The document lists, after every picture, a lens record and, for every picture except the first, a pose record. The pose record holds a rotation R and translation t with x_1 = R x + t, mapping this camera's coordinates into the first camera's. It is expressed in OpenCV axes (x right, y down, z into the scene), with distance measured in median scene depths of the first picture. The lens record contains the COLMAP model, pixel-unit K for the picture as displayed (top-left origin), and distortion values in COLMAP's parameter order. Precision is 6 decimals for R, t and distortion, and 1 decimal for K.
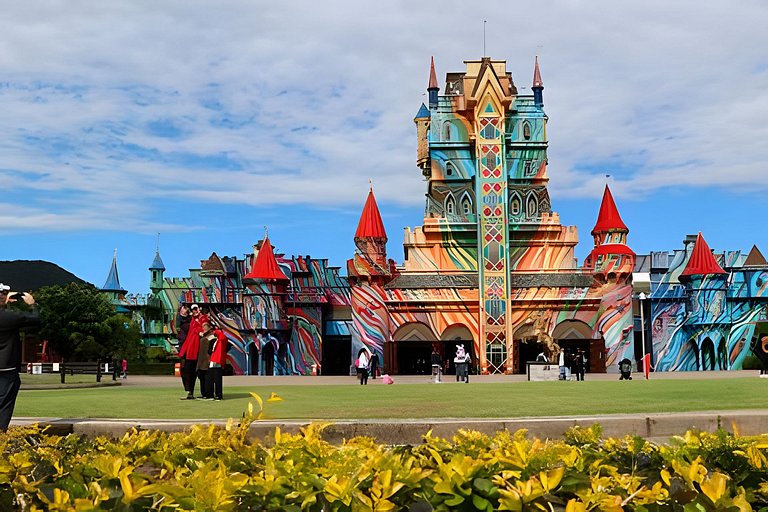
lens RADIAL K [[714.6, 0, 387.7], [0, 714.6, 261.9], [0, 0, 1]] dist [-0.125173, 0.000000]
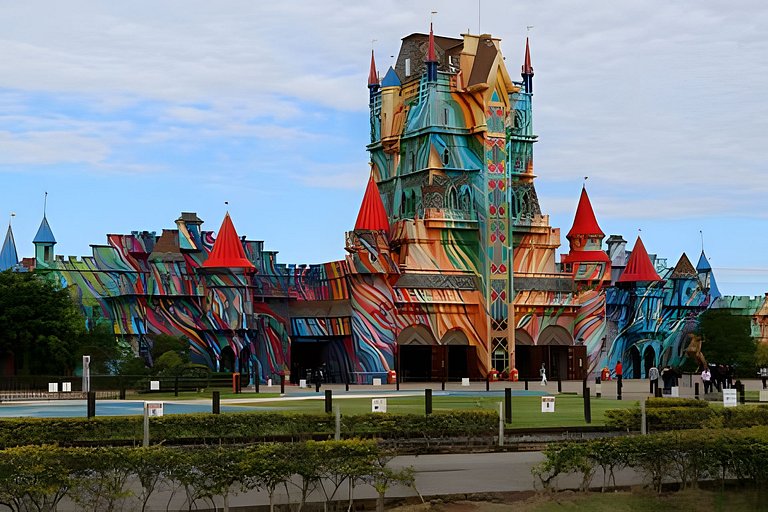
lens RADIAL K [[1393.4, 0, 385.6], [0, 1393.4, 257.7], [0, 0, 1]] dist [-0.016037, 0.000000]
pose [[0.842396, 0.041321, 0.537272, -0.951729], [-0.076266, 0.996161, 0.042965, -0.074674], [-0.533434, -0.077169, 0.842314, -0.475497]]
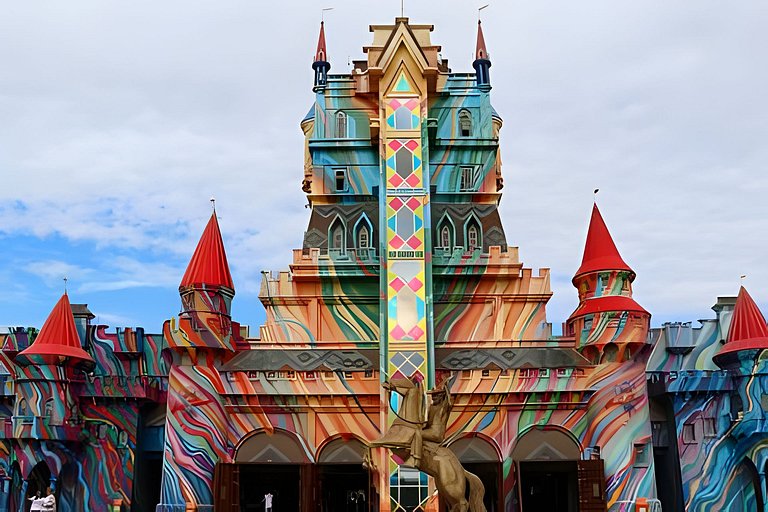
lens RADIAL K [[714.6, 0, 381.8], [0, 714.6, 258.9], [0, 0, 1]] dist [-0.125173, 0.000000]
pose [[0.999925, 0.005118, 0.011120, 0.119159], [-0.003116, 0.984906, -0.173060, 0.046130], [-0.011838, 0.173012, 0.984849, 0.407303]]
